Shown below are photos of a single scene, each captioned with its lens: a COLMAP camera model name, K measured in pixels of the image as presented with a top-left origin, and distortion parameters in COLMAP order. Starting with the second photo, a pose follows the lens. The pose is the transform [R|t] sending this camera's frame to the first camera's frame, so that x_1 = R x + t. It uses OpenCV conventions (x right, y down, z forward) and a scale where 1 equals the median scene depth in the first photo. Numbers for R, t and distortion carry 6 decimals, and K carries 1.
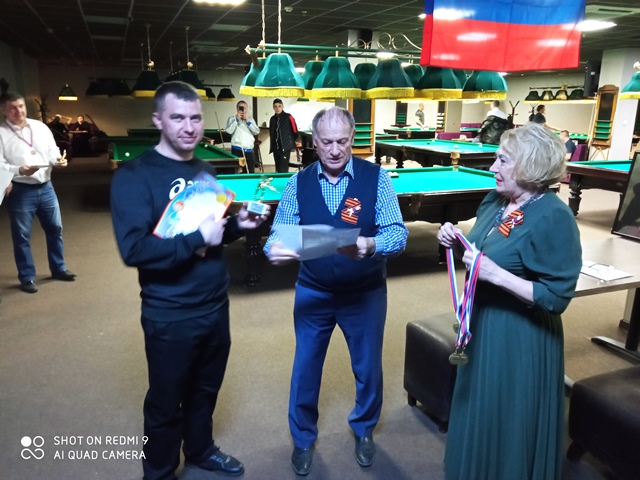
lens RADIAL K [[515.3, 0, 321.3], [0, 515.3, 244.1], [0, 0, 1]] dist [0.096393, -0.178681]
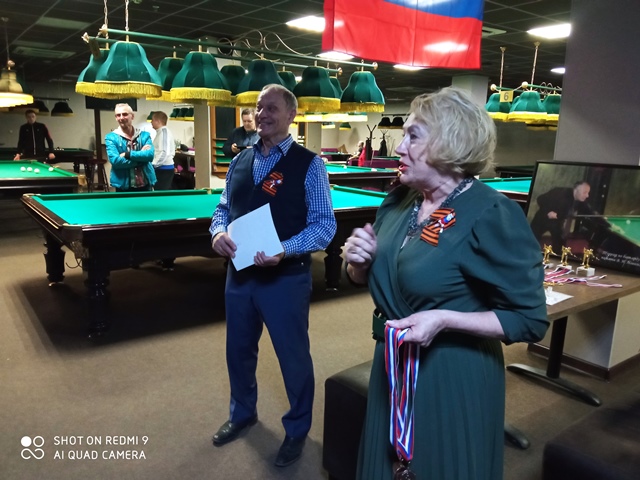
lens RADIAL K [[515.3, 0, 321.3], [0, 515.3, 244.1], [0, 0, 1]] dist [0.096393, -0.178681]
pose [[0.962827, -0.035029, 0.267838, -0.017617], [0.048064, 0.997950, -0.042264, -0.005455], [-0.265808, 0.053566, 0.962537, 0.148952]]
